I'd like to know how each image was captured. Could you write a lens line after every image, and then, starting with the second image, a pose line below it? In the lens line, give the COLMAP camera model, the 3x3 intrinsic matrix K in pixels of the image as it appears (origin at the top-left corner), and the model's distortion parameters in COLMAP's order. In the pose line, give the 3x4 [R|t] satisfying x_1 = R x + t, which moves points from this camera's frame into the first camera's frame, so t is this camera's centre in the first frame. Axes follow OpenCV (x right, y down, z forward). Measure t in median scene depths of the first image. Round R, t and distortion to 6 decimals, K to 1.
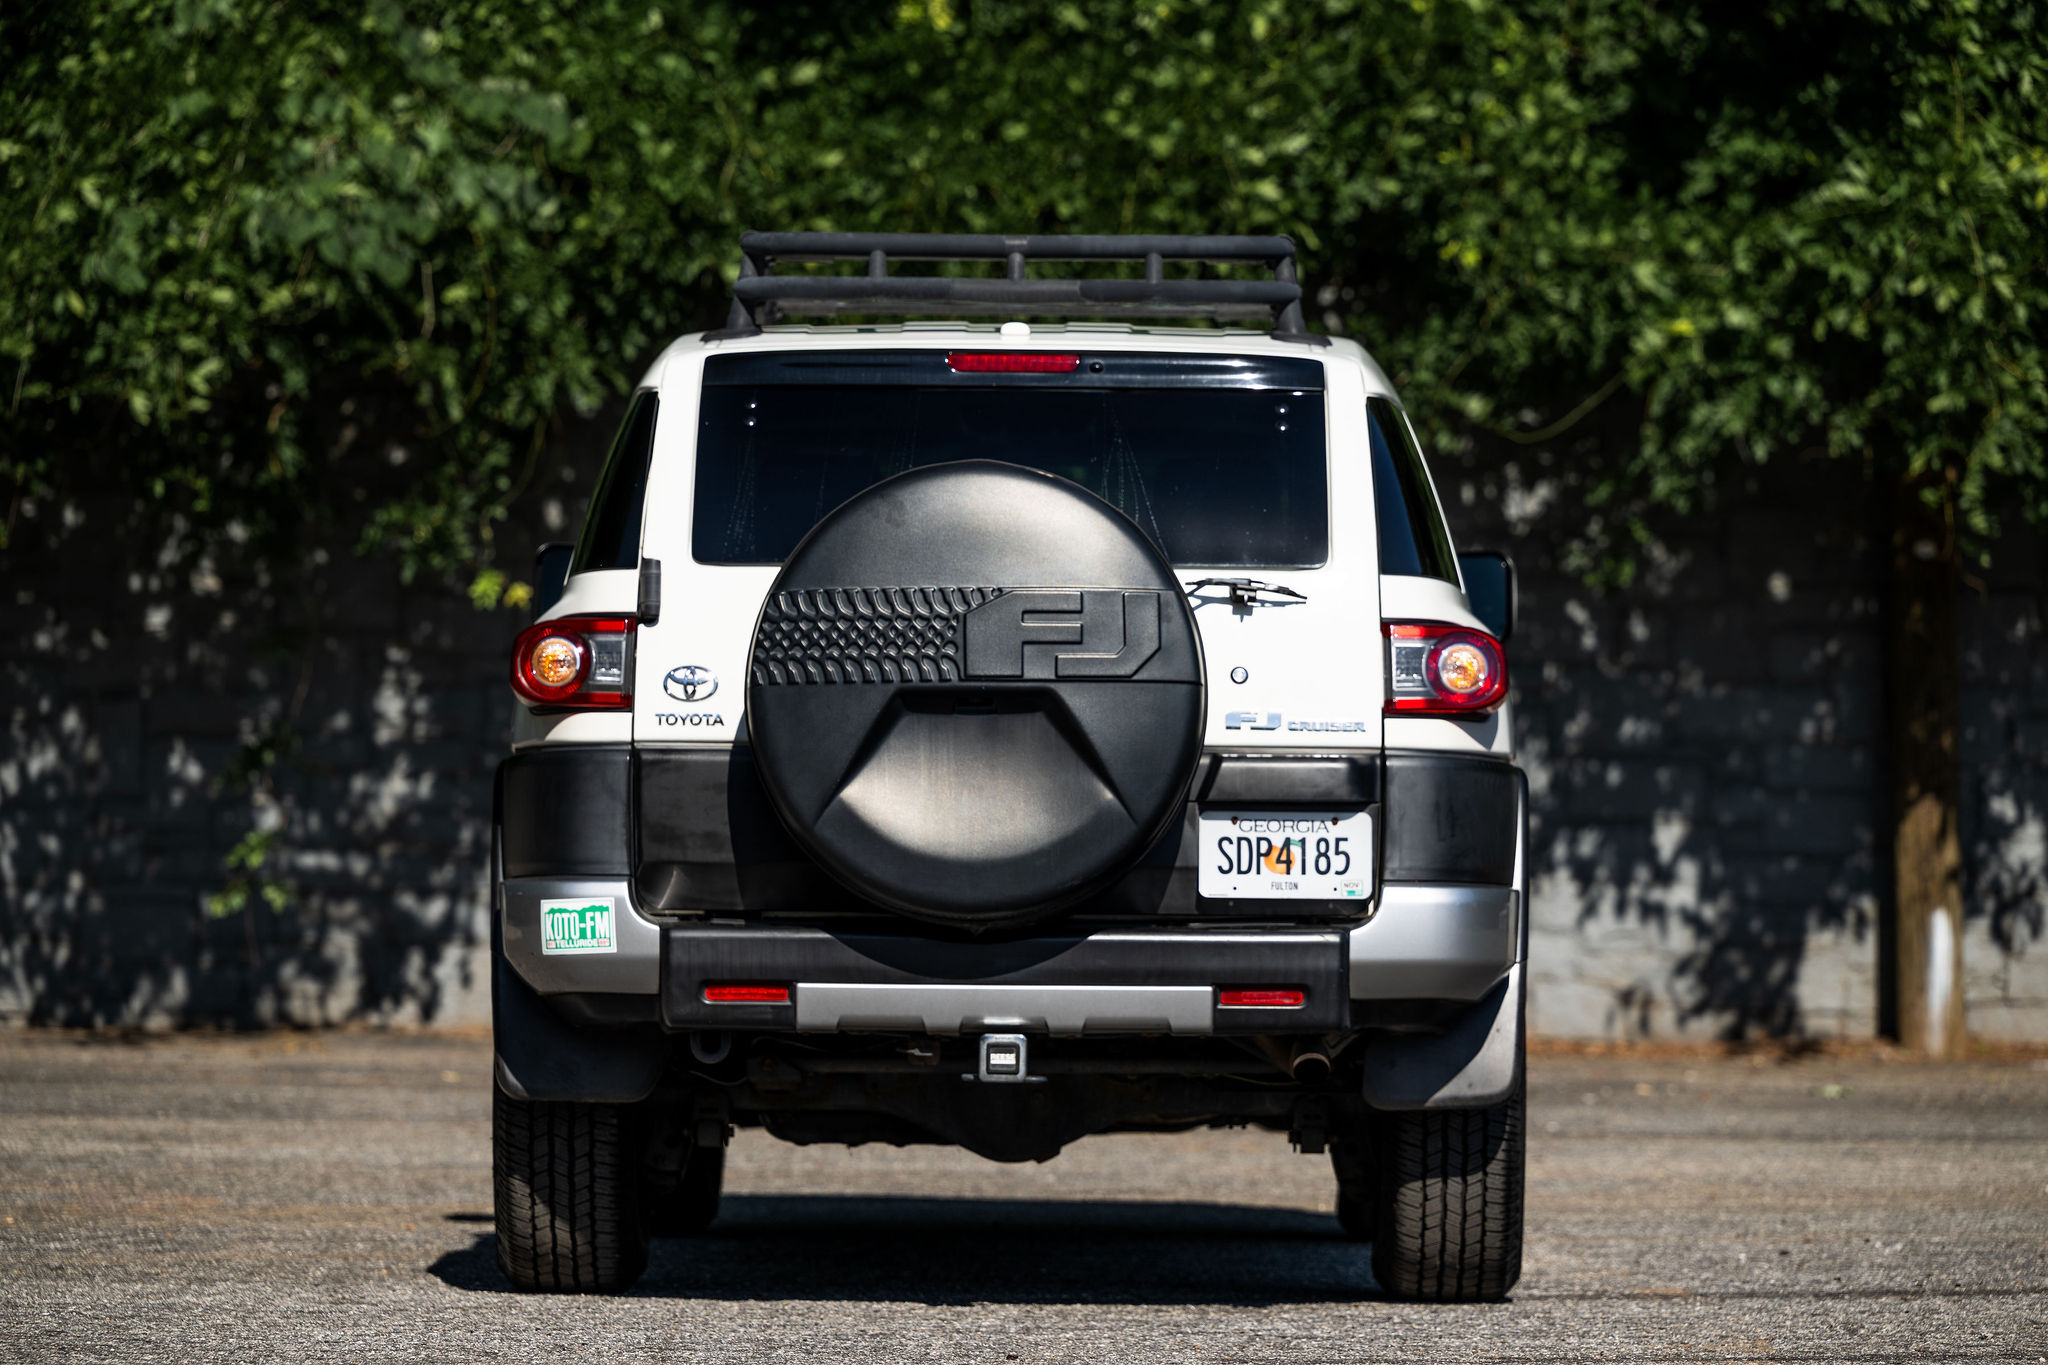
lens RADIAL K [[9474.4, 0, 1030.6], [0, 9474.4, 684.9], [0, 0, 1]] dist [-0.318813, 0.000000]
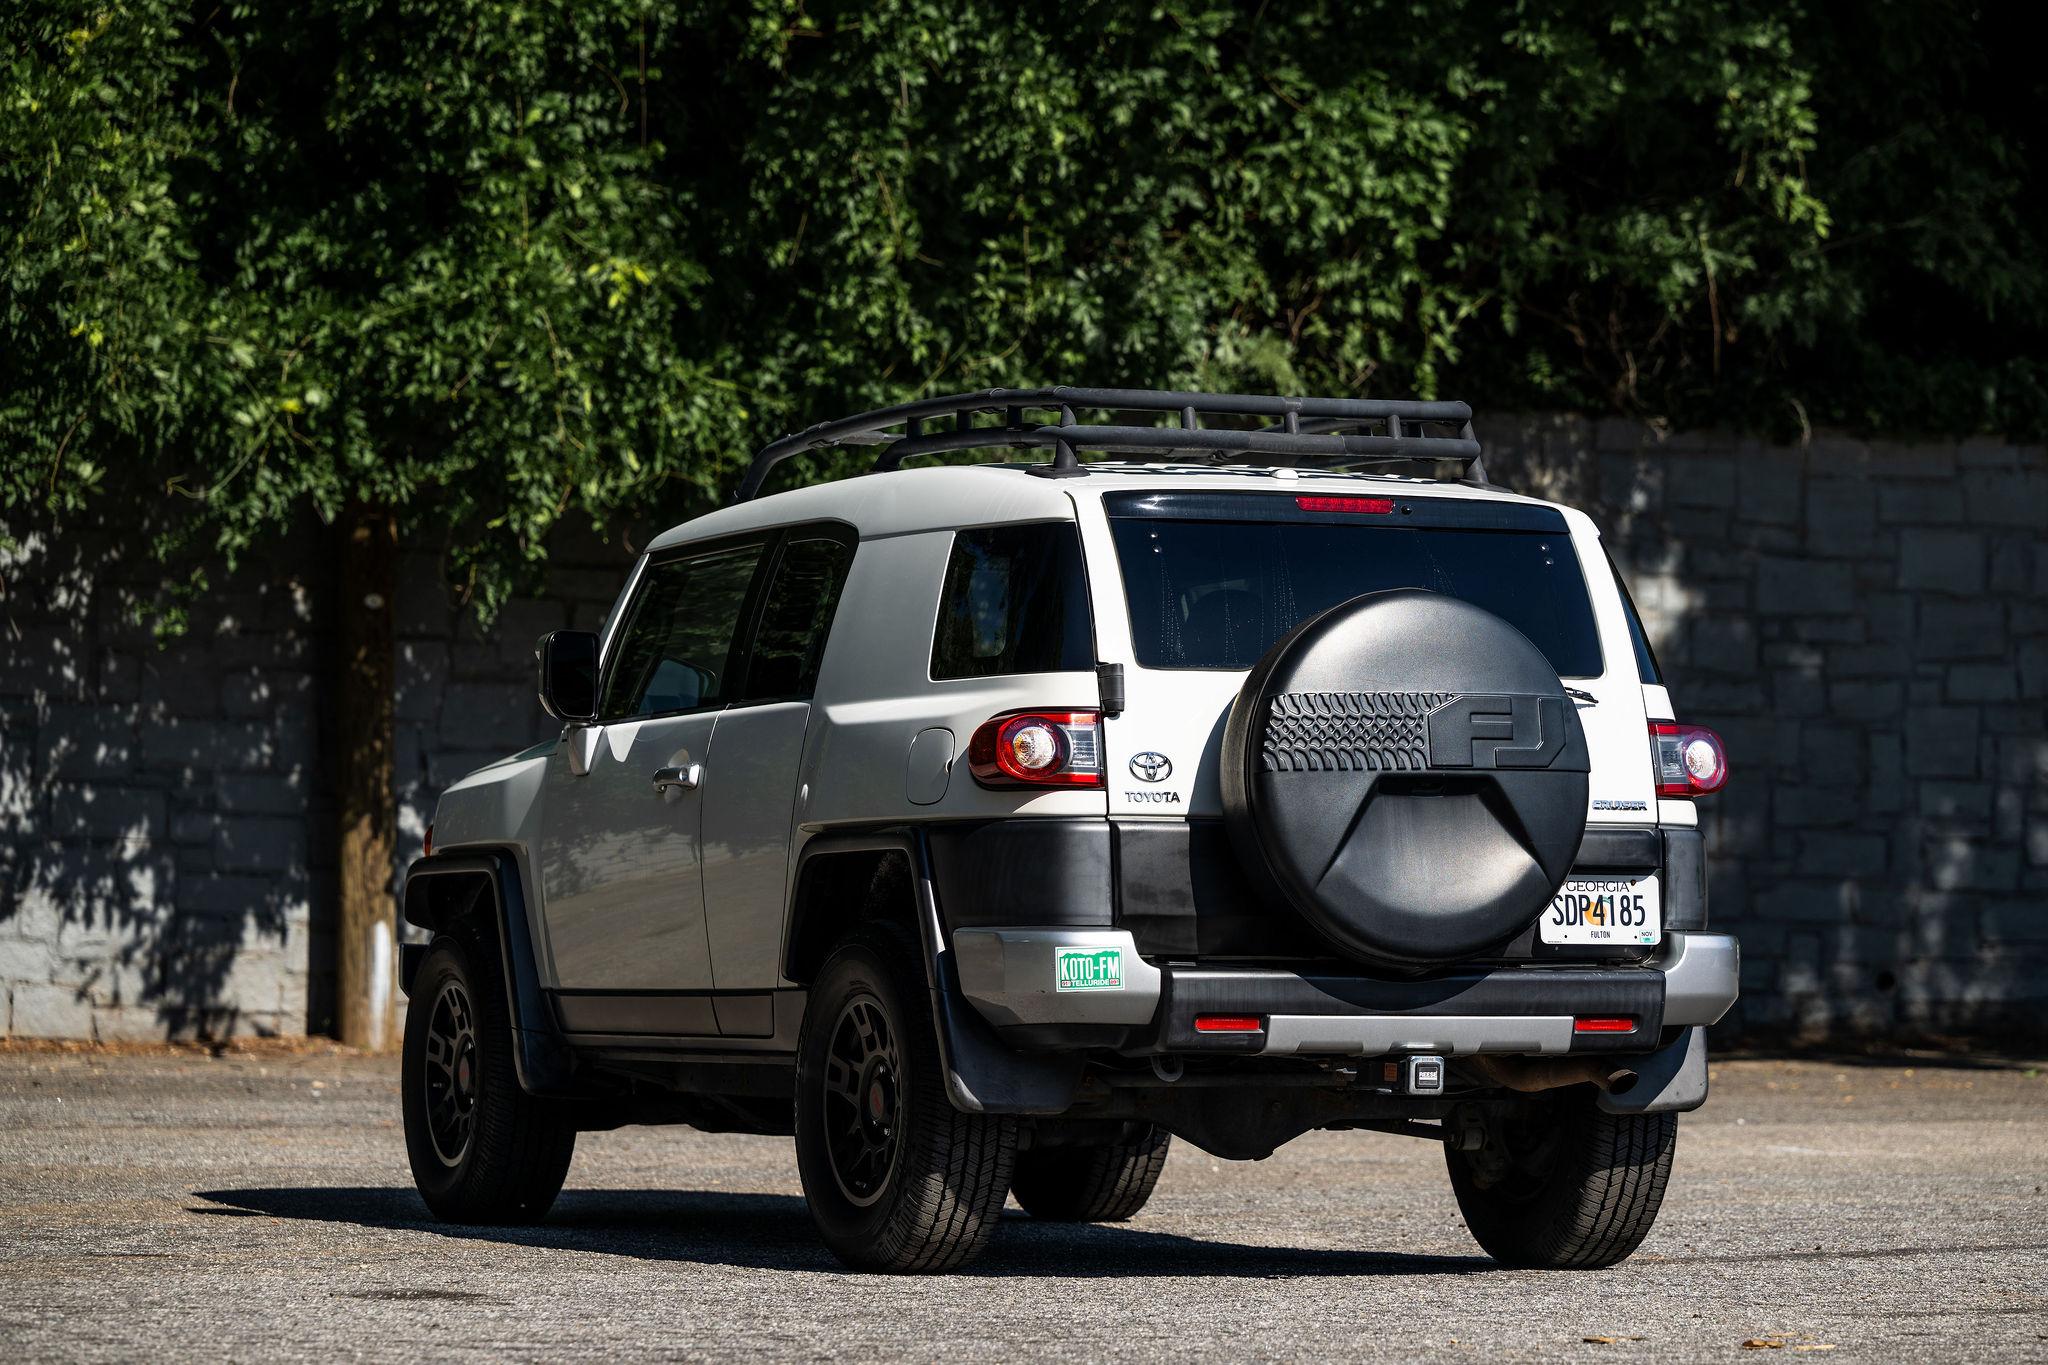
lens RADIAL K [[9408.1, 0, 1023.2], [0, 9408.1, 684.5], [0, 0, 1]] dist [0.109730, 0.000000]
pose [[0.866402, 0.011378, 0.499218, -0.646485], [-0.014185, 0.999898, 0.001830, -0.012559], [-0.499146, -0.008667, 0.866475, -0.029762]]
